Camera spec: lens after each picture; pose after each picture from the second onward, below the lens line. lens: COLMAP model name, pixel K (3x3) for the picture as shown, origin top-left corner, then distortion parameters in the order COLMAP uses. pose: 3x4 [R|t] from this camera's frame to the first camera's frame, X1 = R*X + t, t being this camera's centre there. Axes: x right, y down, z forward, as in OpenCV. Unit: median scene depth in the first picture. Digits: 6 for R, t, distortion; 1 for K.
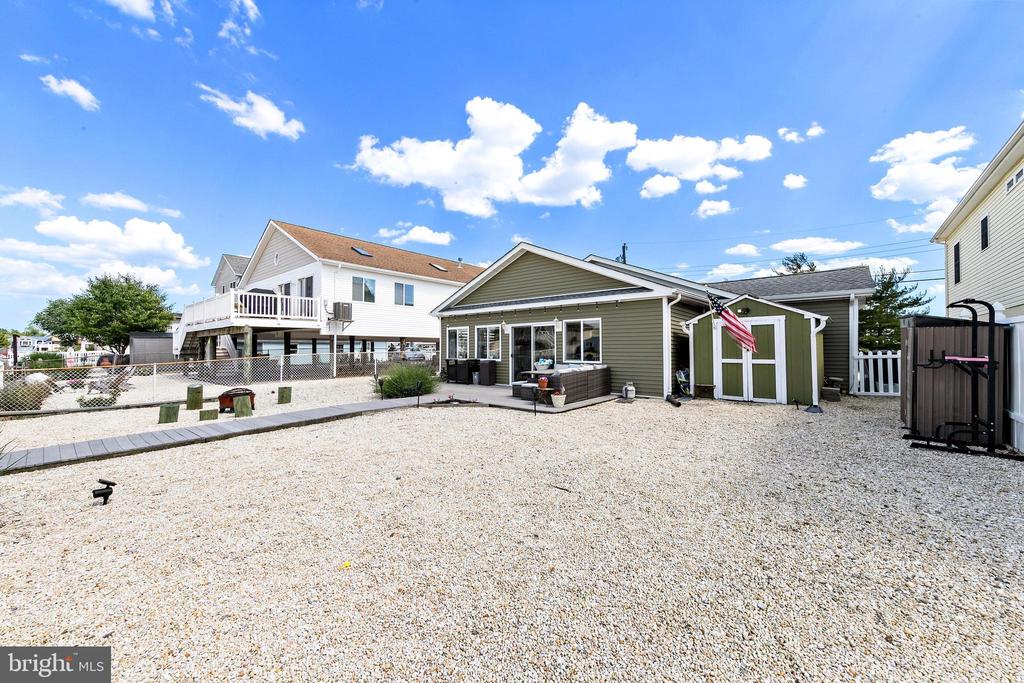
lens RADIAL K [[398.8, 0, 508.5], [0, 398.8, 337.4], [0, 0, 1]] dist [0.000518, 0.000062]
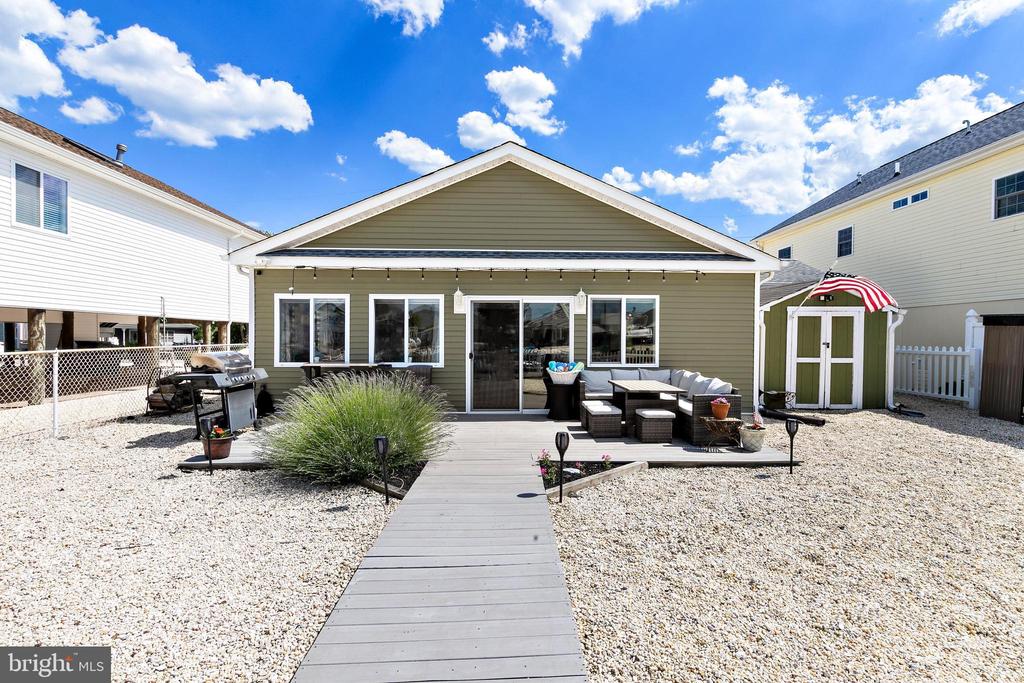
lens RADIAL K [[505.0, 0, 512.0], [0, 505.0, 341.5], [0, 0, 1]] dist [0.000146, 0.007439]
pose [[0.736740, 0.002042, 0.676173, -0.488670], [-0.026374, 0.999321, 0.025719, 0.009408], [-0.675662, -0.036782, 0.736294, 0.567224]]
